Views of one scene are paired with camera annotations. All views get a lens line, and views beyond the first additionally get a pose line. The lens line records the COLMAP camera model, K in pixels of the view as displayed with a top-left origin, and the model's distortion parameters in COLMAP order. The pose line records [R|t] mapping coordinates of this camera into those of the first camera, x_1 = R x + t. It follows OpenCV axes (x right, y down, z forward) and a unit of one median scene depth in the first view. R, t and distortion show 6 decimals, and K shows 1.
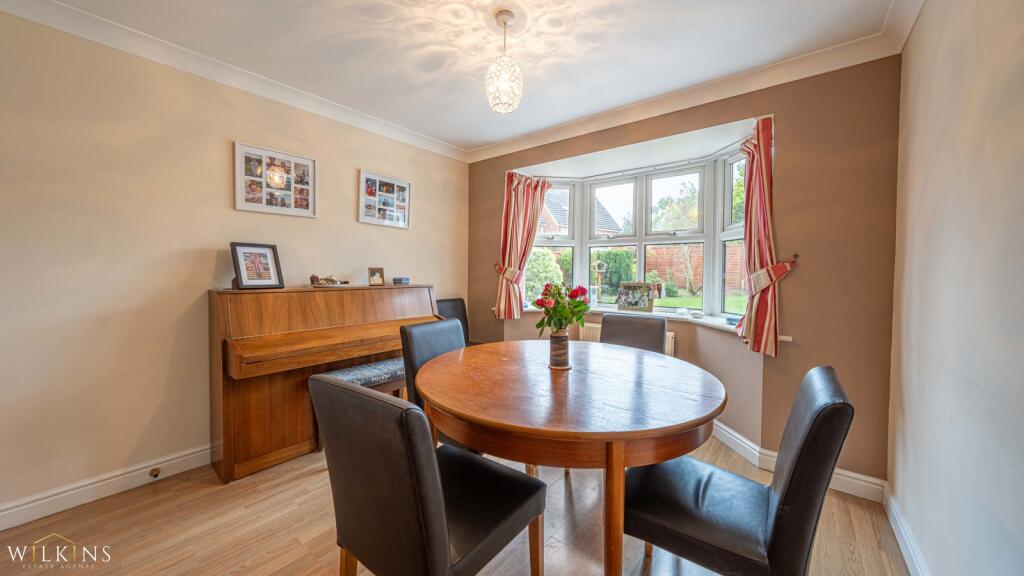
lens RADIAL K [[347.4, 0, 514.5], [0, 347.4, 260.7], [0, 0, 1]] dist [0.000236, 0.000025]
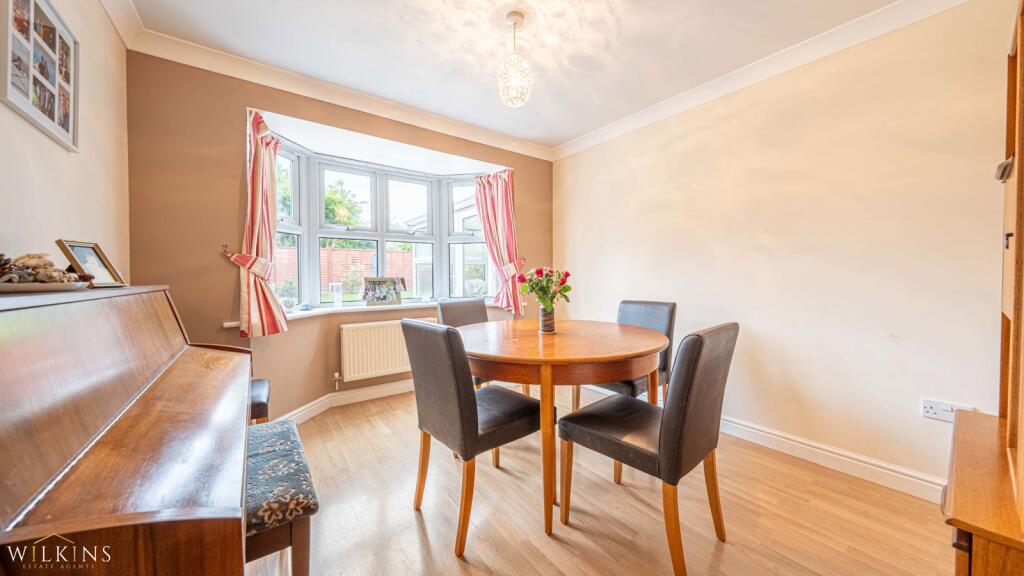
lens RADIAL K [[349.5, 0, 514.1], [0, 349.5, 271.2], [0, 0, 1]] dist [0.000089, 0.000010]
pose [[0.248332, 0.003588, 0.968668, -0.554491], [-0.015233, 0.999884, 0.000201, 0.039345], [-0.968555, -0.014806, 0.248358, 0.378397]]
